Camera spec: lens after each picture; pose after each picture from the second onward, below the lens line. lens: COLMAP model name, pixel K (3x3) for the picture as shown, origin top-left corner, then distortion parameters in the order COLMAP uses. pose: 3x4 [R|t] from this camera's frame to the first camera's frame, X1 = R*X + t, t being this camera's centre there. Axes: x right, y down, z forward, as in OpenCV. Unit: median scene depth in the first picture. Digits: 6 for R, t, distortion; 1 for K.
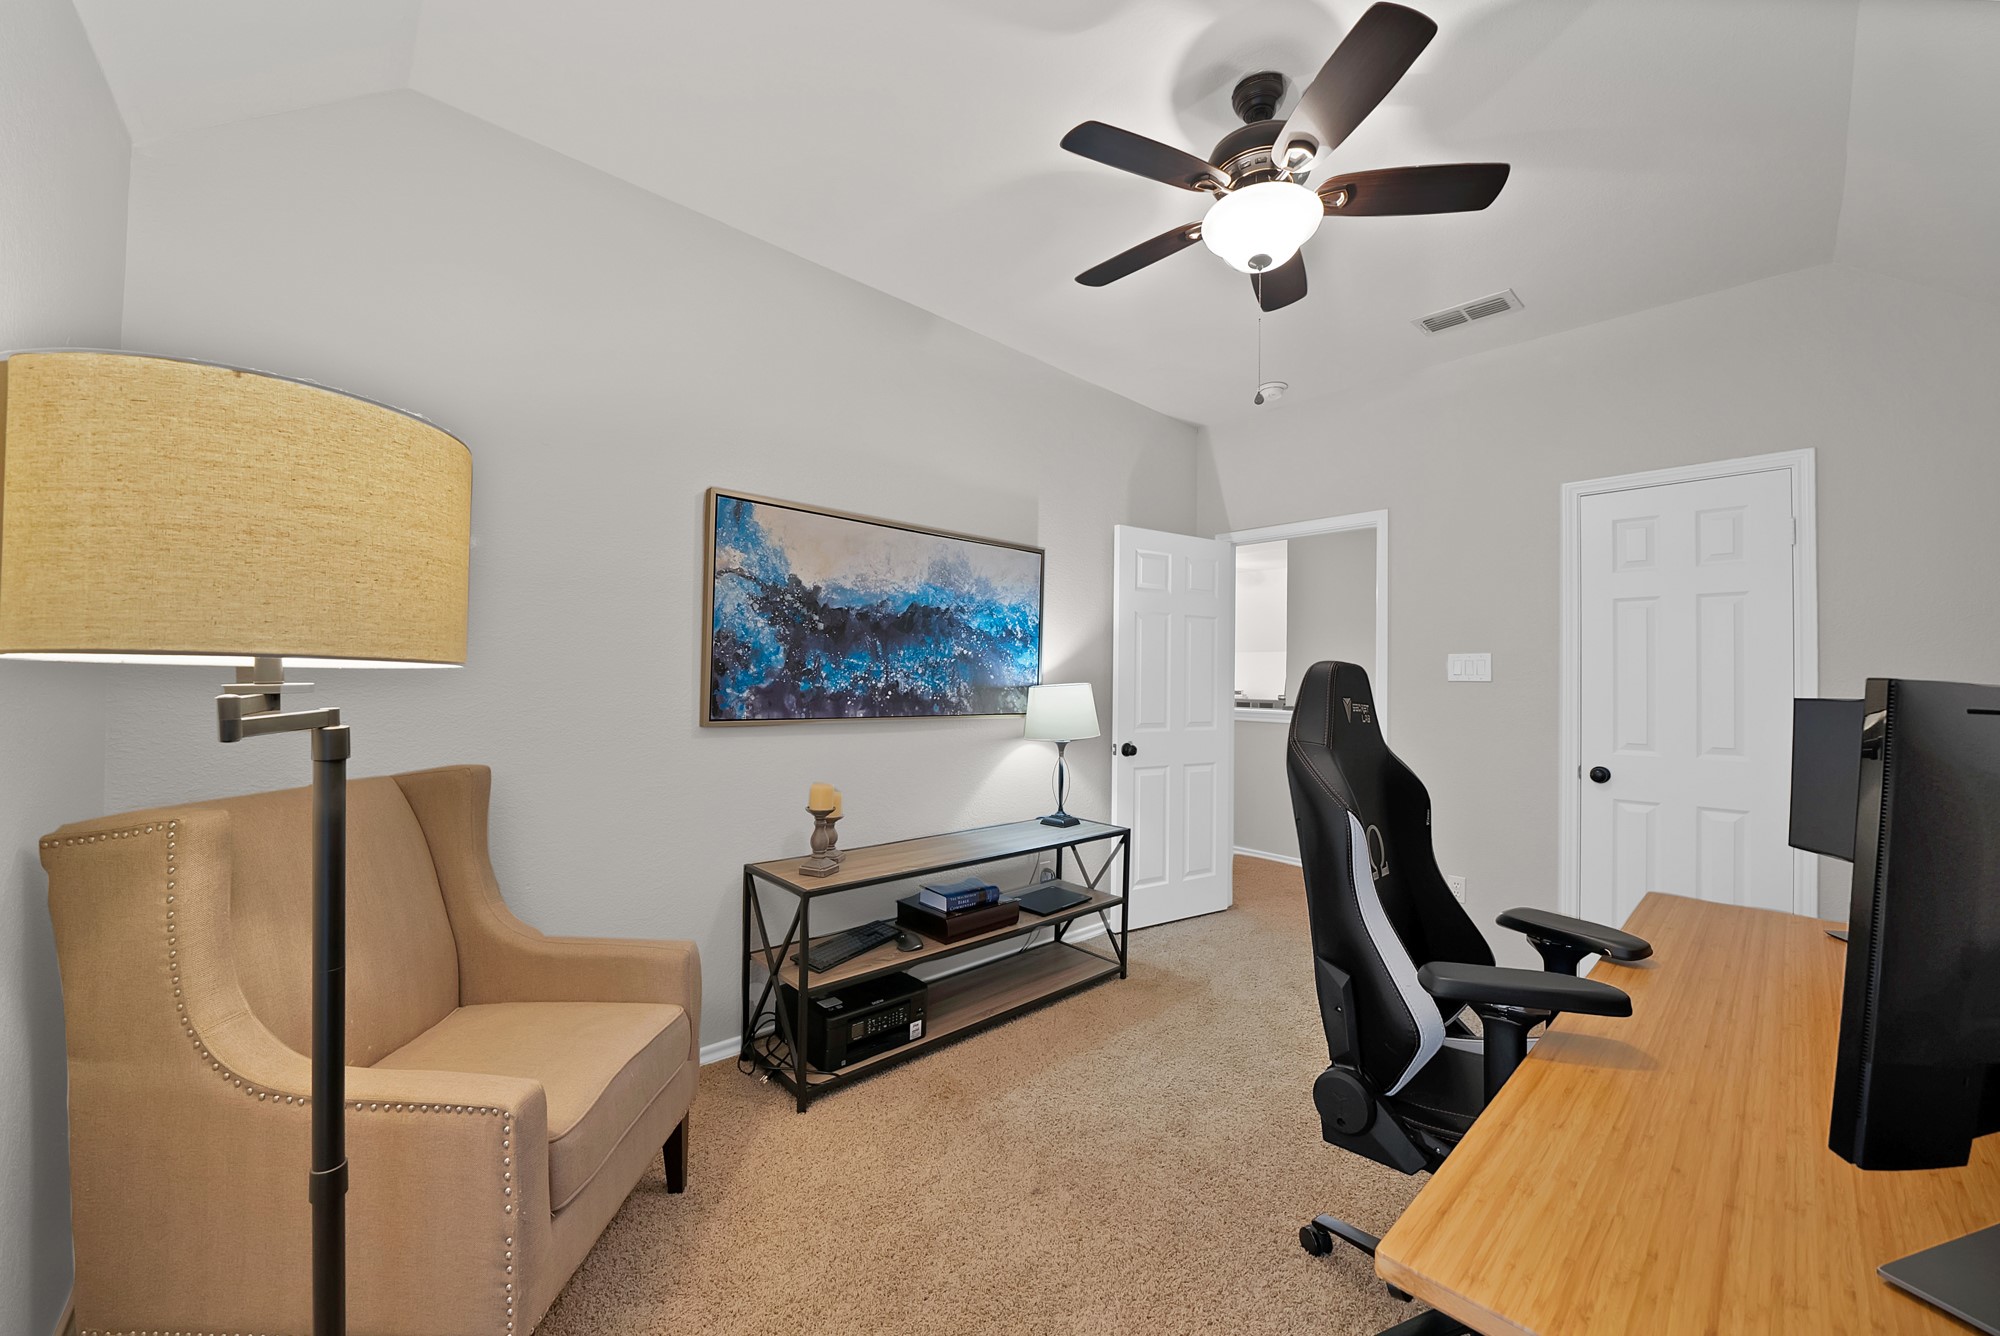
lens RADIAL K [[733.7, 0, 992.5], [0, 733.7, 674.7], [0, 0, 1]] dist [-0.020490, 0.000343]
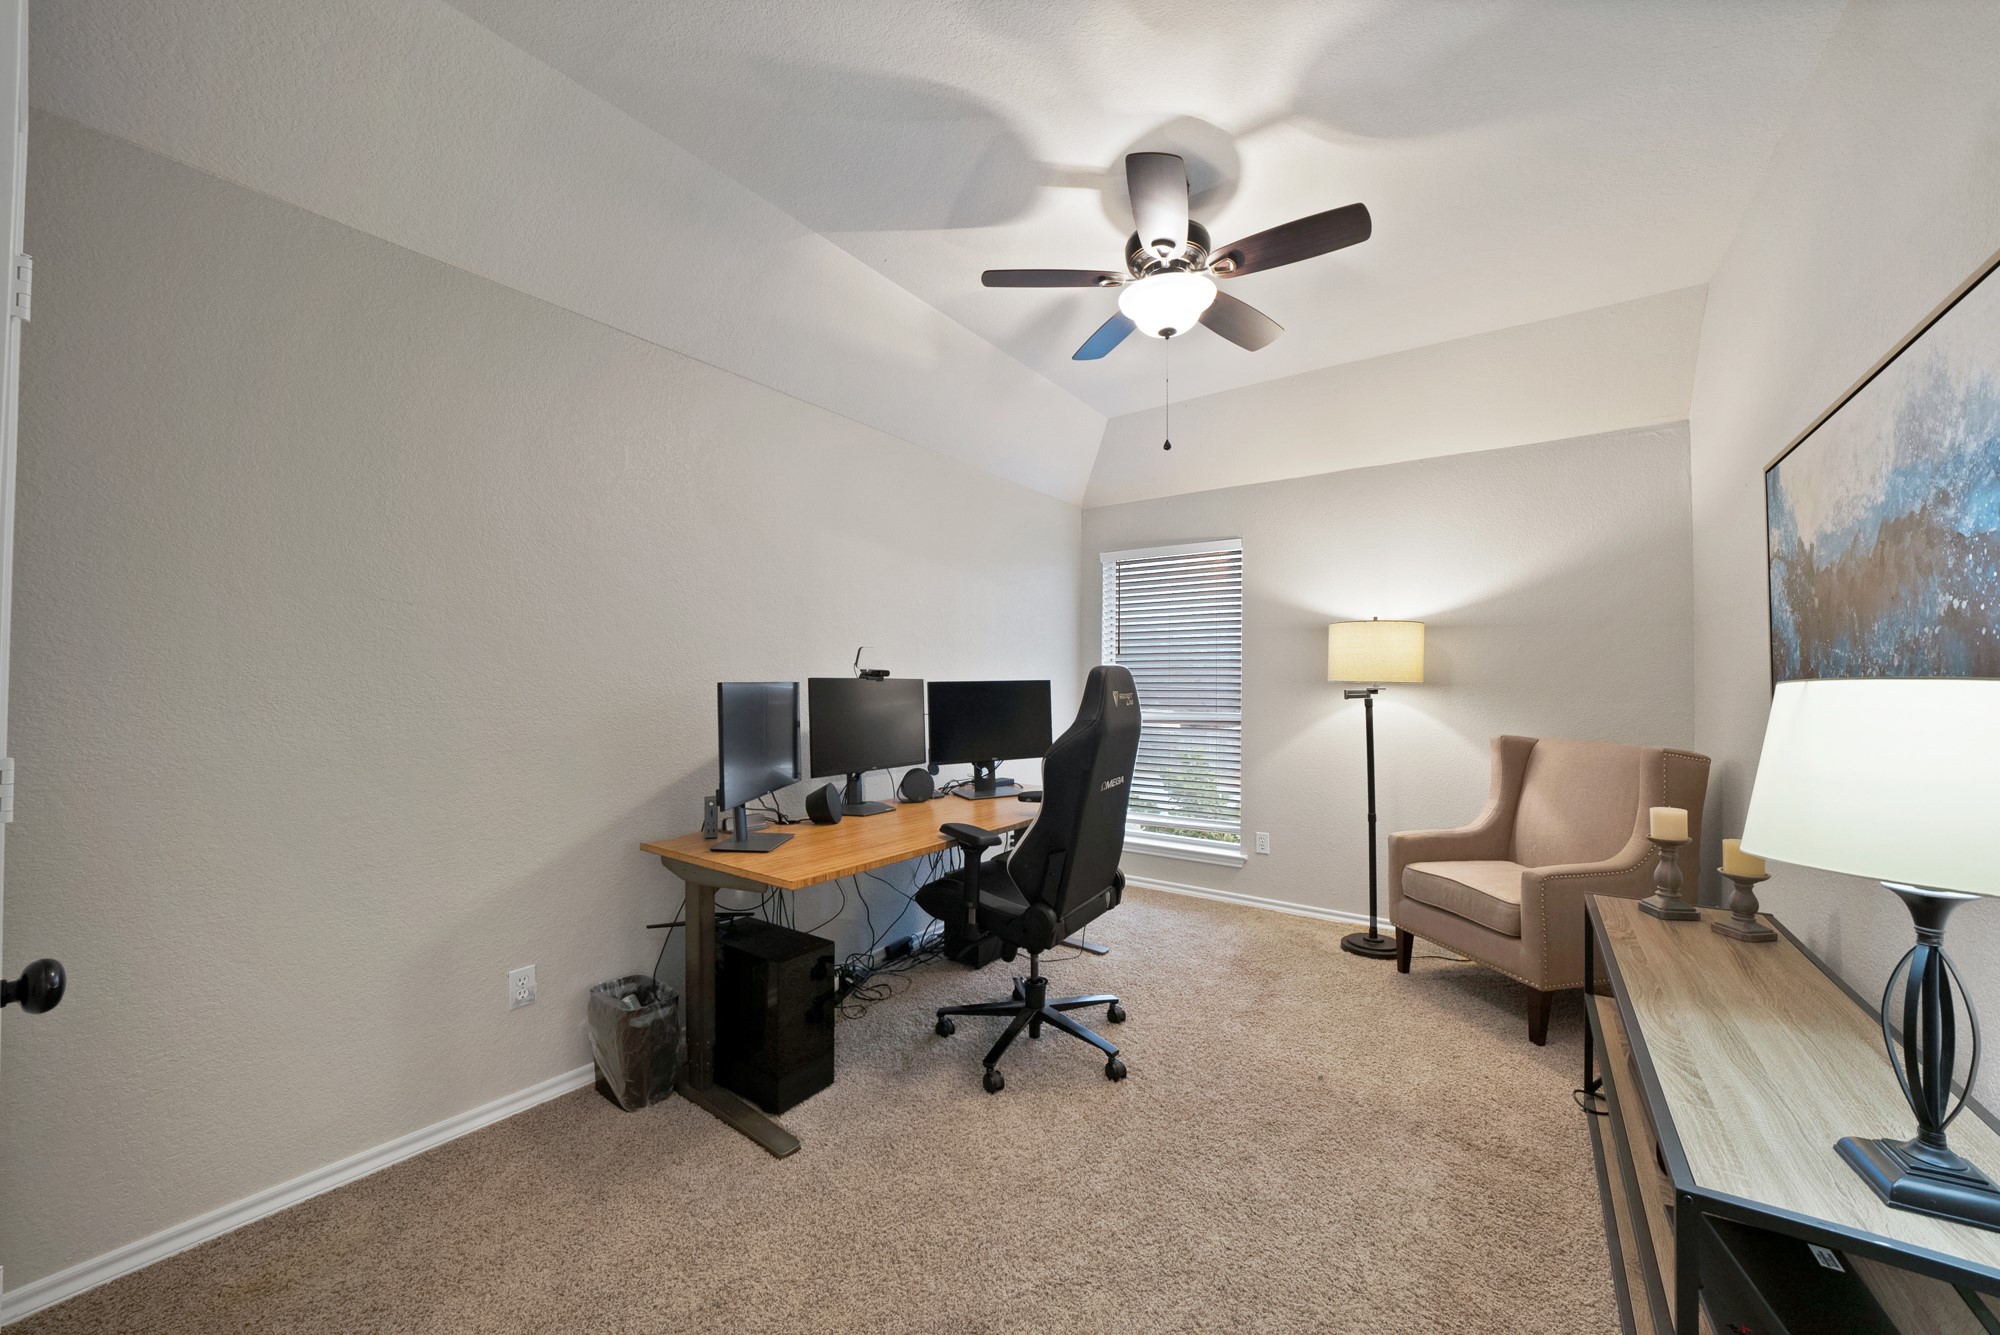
lens RADIAL K [[733.7, 0, 992.5], [0, 733.7, 674.2], [0, 0, 1]] dist [-0.020490, 0.000343]
pose [[-0.979383, -0.010267, -0.201751, 0.529387], [-0.004521, 0.999571, -0.028923, 0.018884], [0.201961, -0.027414, -0.979010, 1.261128]]
